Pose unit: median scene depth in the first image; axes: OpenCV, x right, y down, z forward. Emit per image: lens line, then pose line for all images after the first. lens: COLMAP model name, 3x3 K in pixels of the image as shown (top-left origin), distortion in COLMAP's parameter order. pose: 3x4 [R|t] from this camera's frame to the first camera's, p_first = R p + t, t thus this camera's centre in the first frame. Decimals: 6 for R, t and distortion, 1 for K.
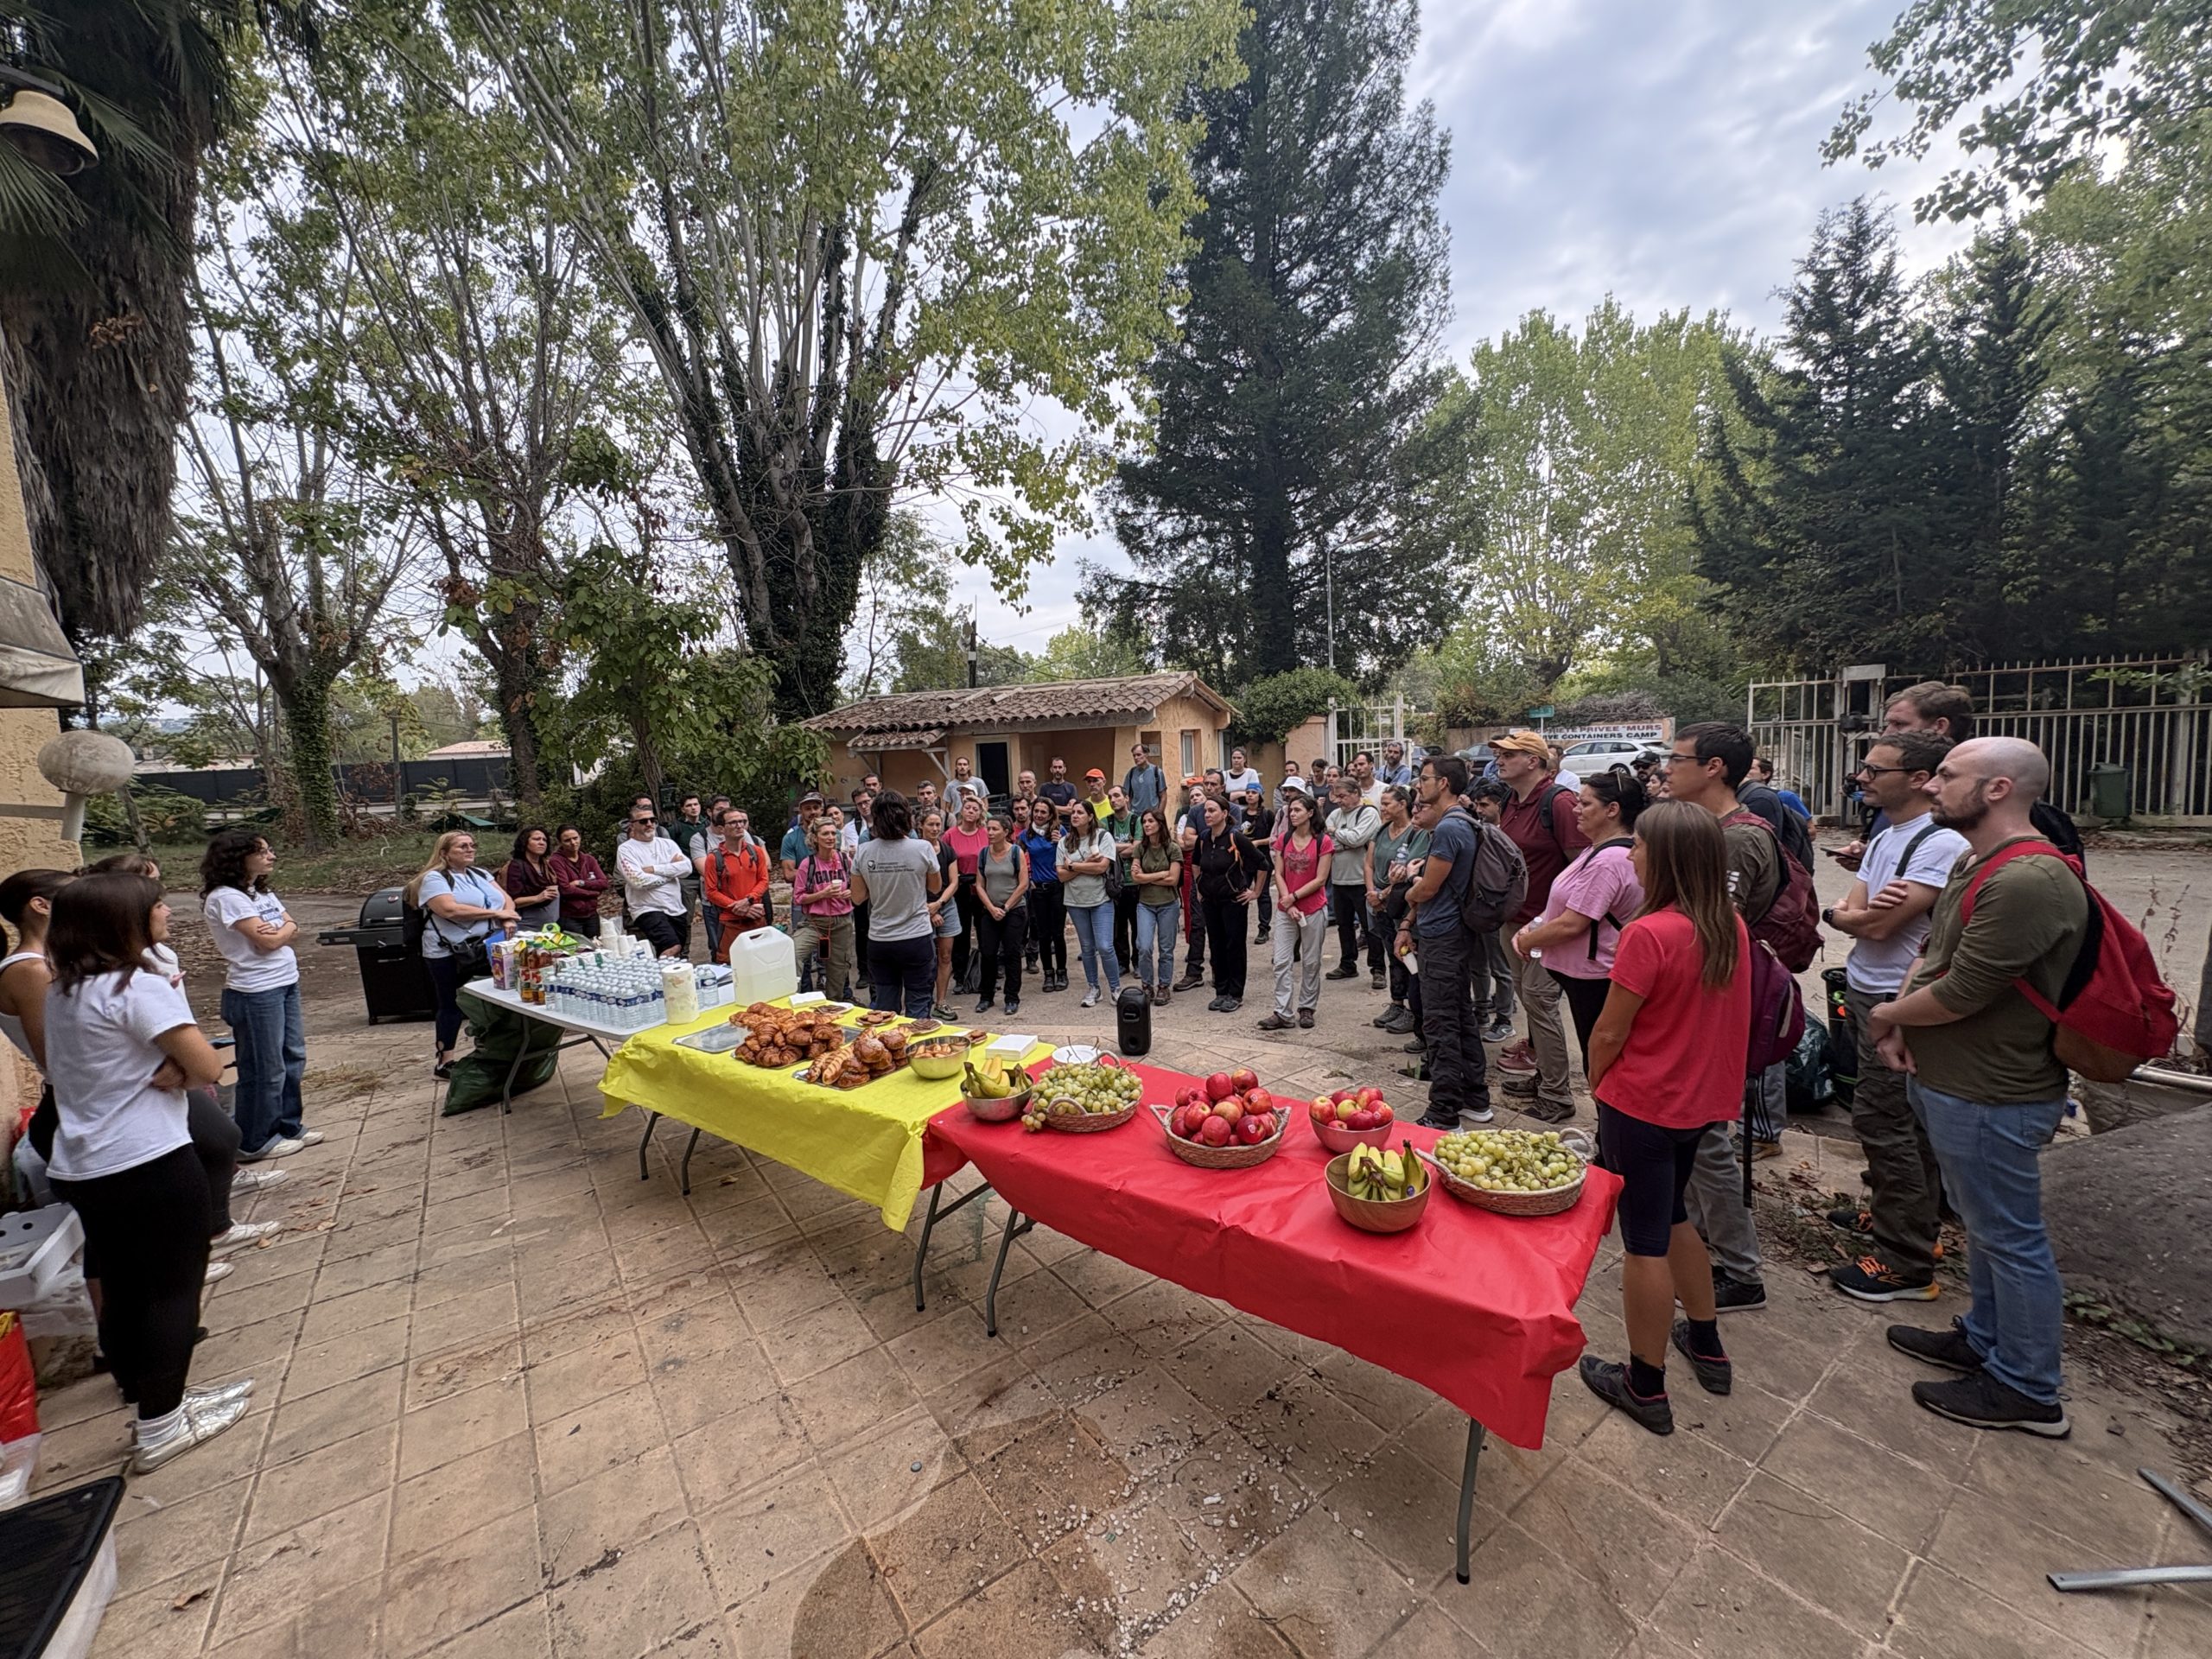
lens RADIAL K [[875.3, 0, 1099.7], [0, 875.3, 808.6], [0, 0, 1]] dist [0.000329, 0.000110]
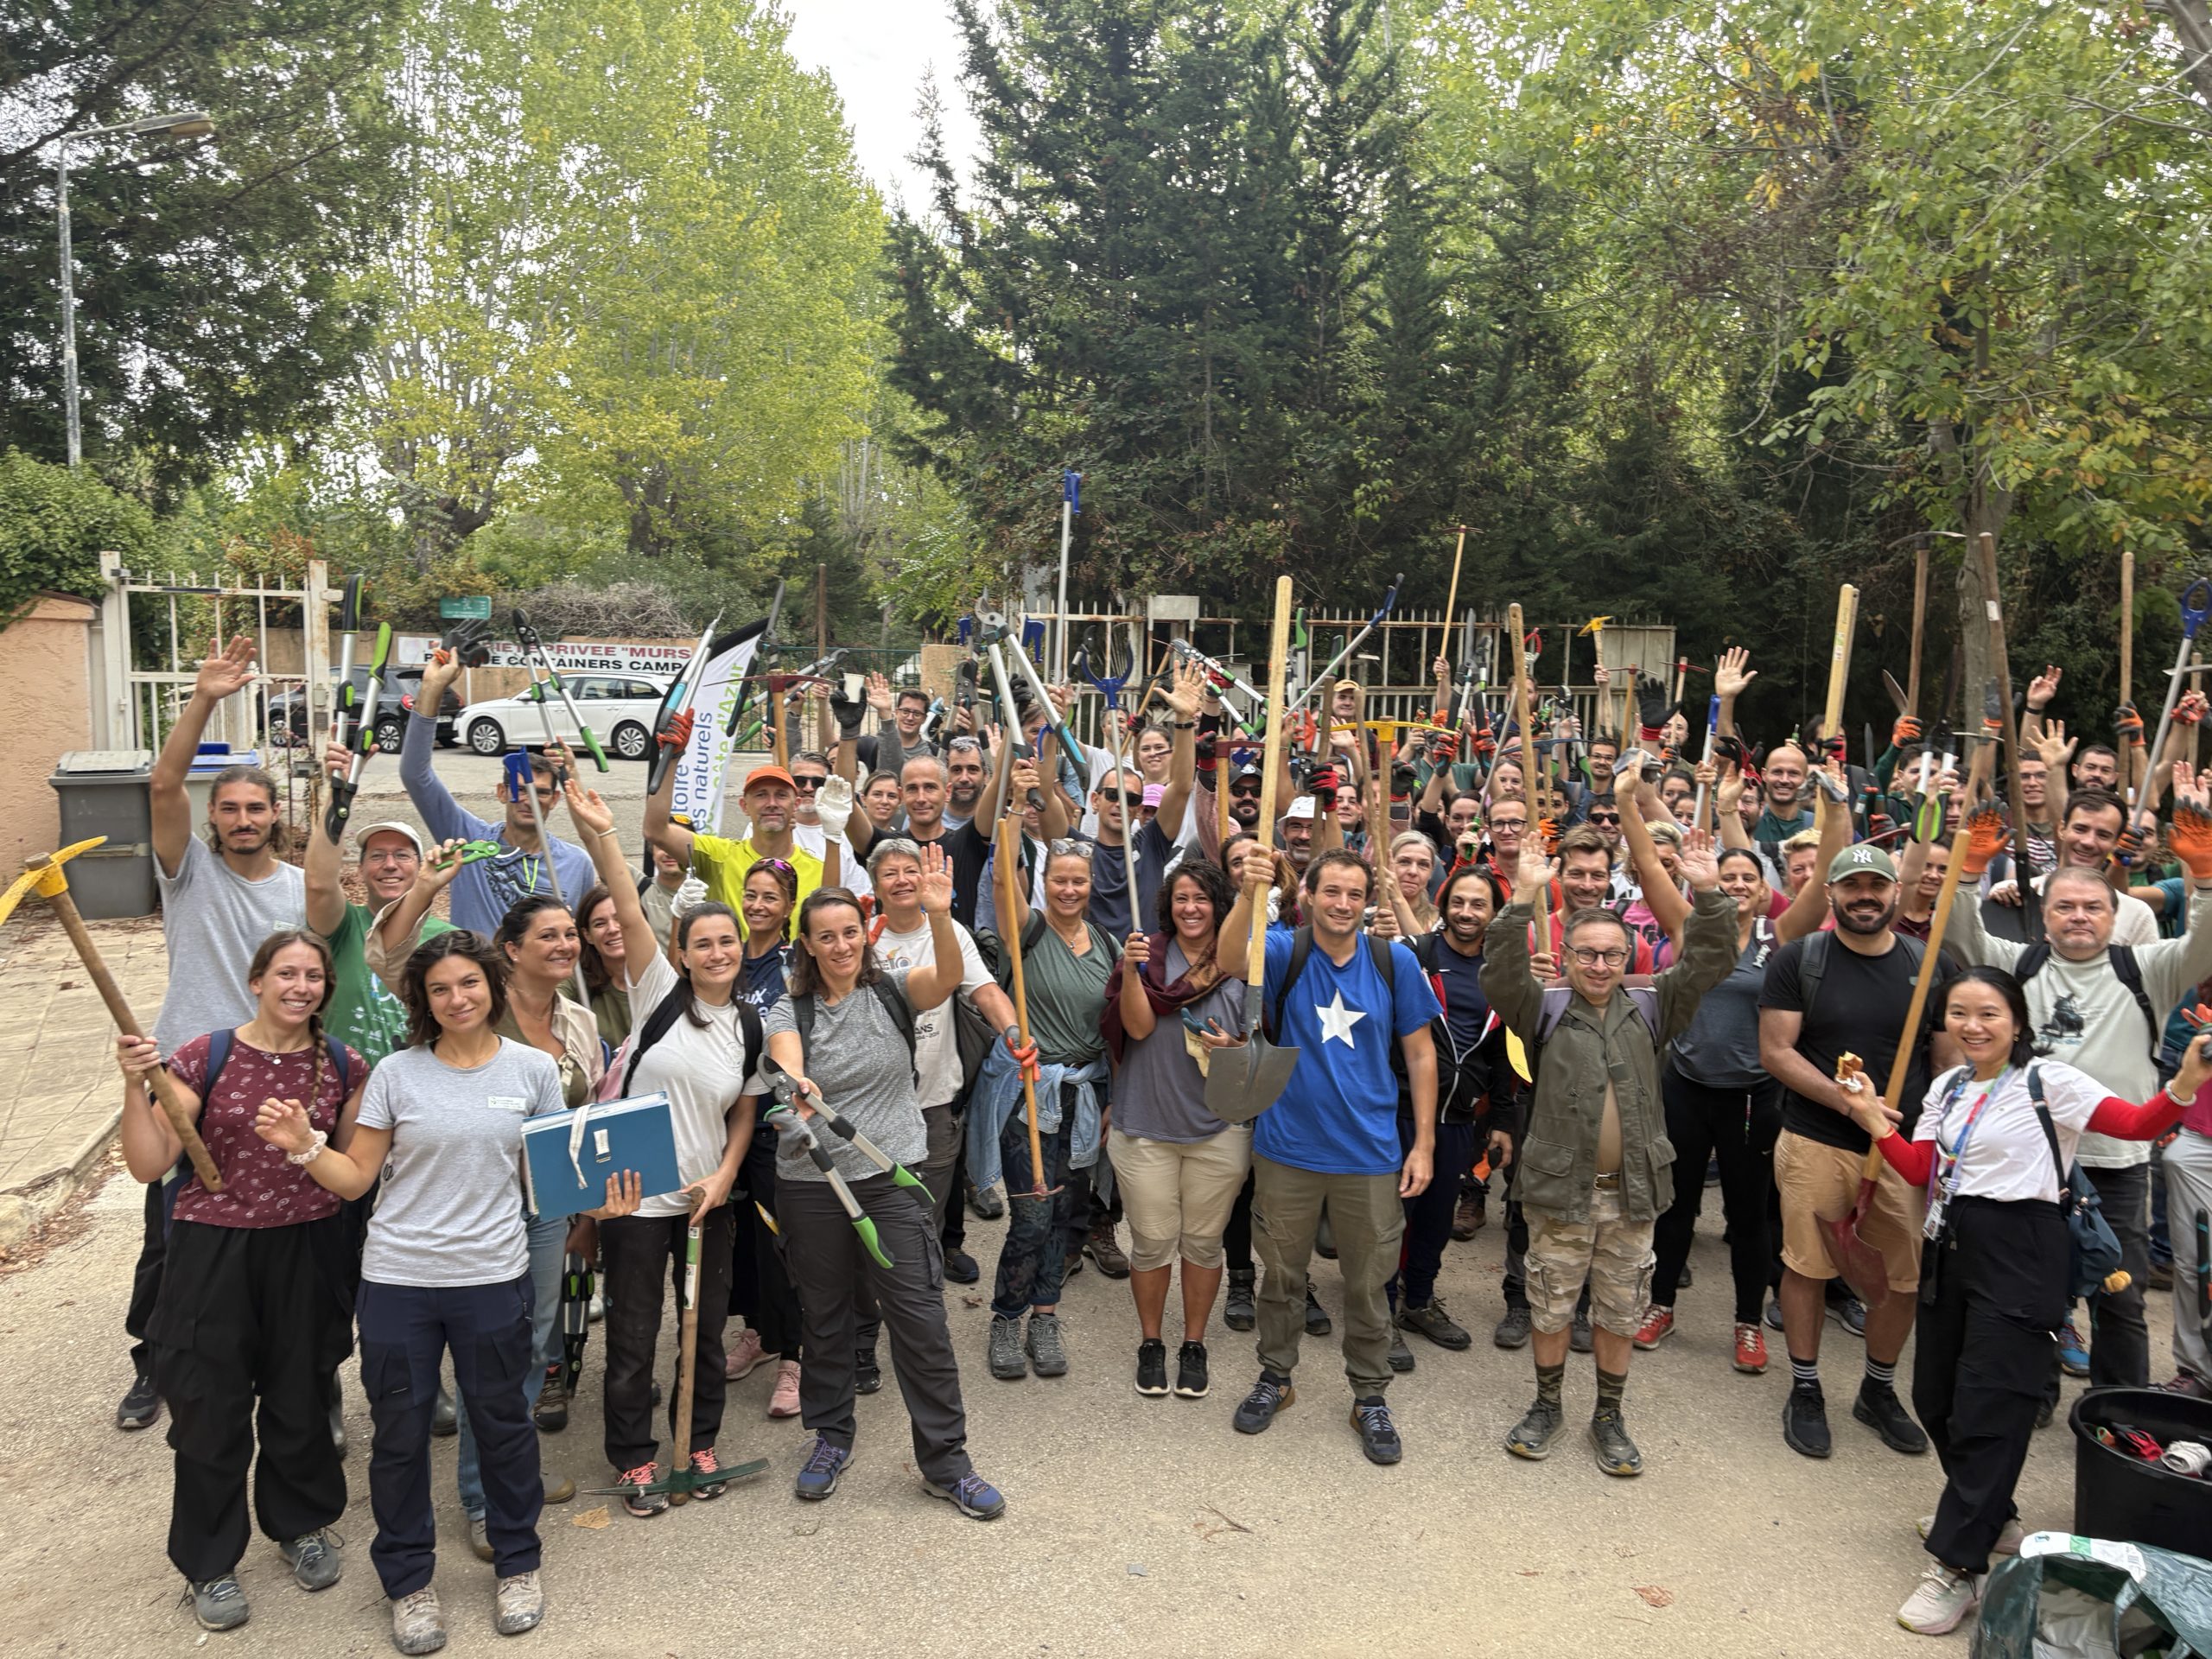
lens RADIAL K [[1673.4, 0, 1094.6], [0, 1673.4, 827.2], [0, 0, 1]] dist [0.025204, -0.004329]
pose [[0.630400, -0.029620, 0.775705, -0.017475], [0.003853, 0.999379, 0.035029, -0.033761], [-0.776261, -0.019094, 0.630122, 0.231473]]
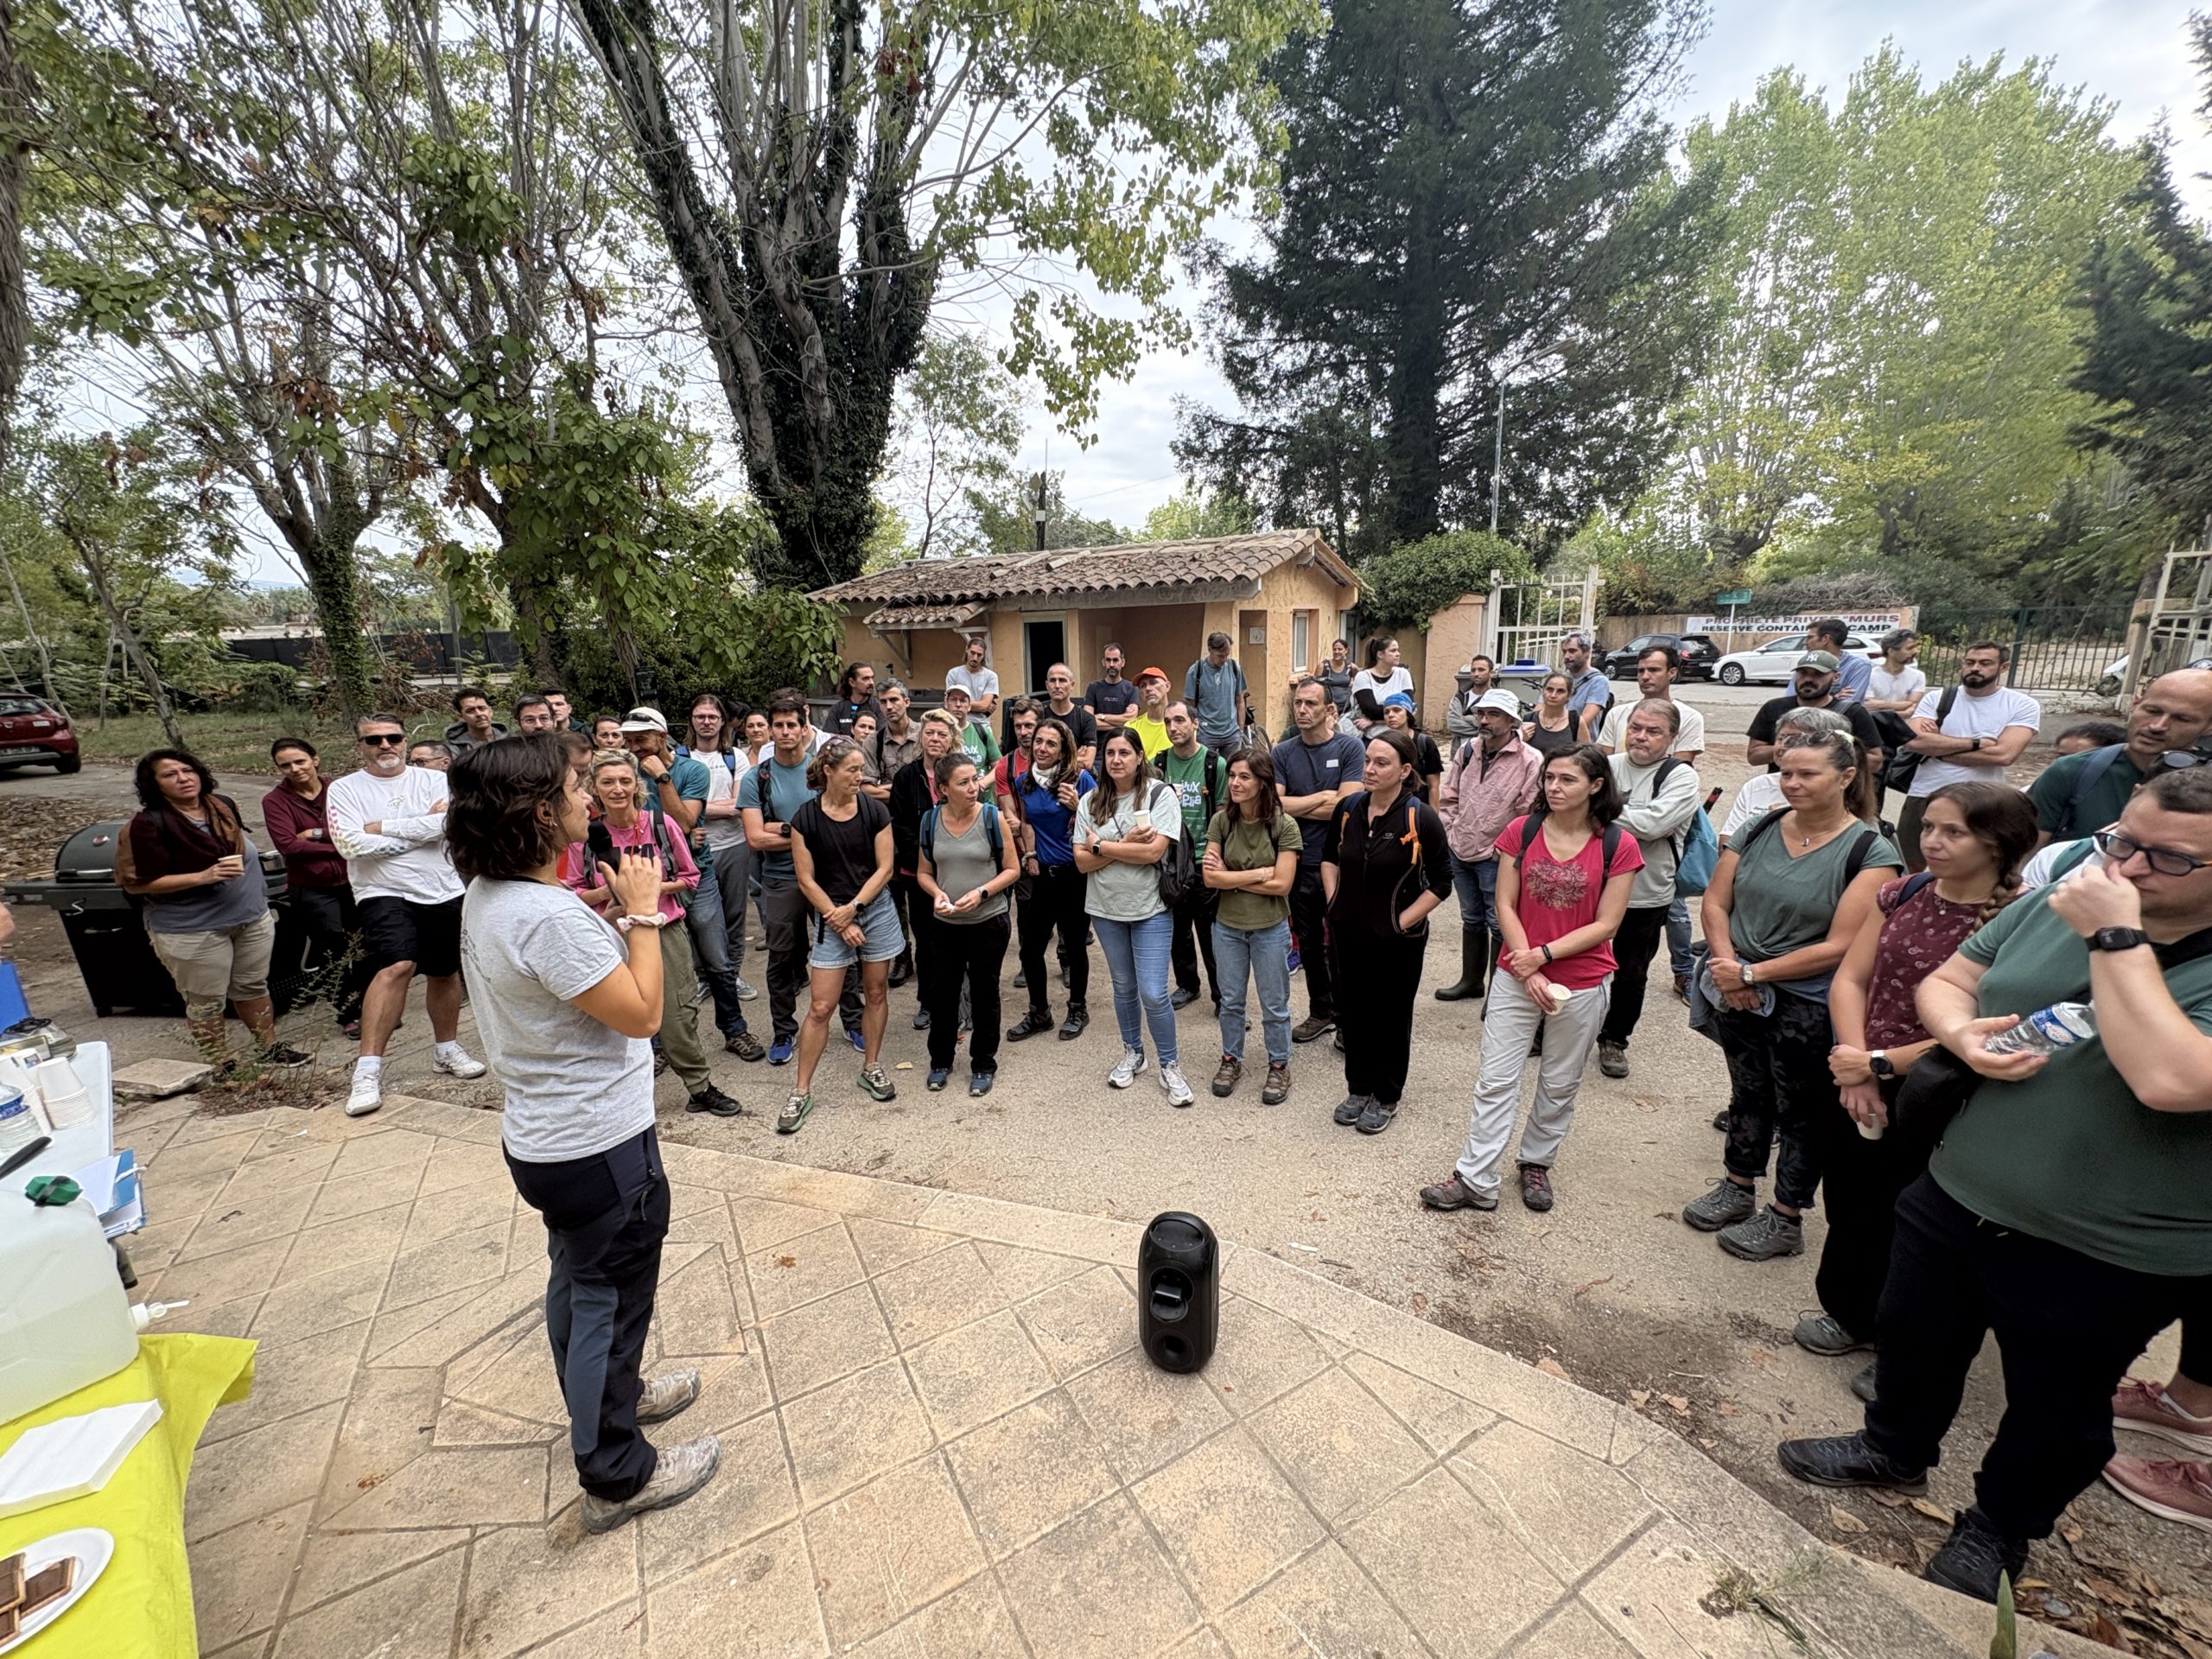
lens RADIAL K [[882.6, 0, 1100.4], [0, 882.6, 818.0], [0, 0, 1]] dist [-0.000481, -0.000215]
pose [[0.993975, 0.041012, -0.101648, 0.009072], [-0.026365, 0.989594, 0.141455, -0.011829], [0.106391, -0.137923, 0.984712, 0.164562]]
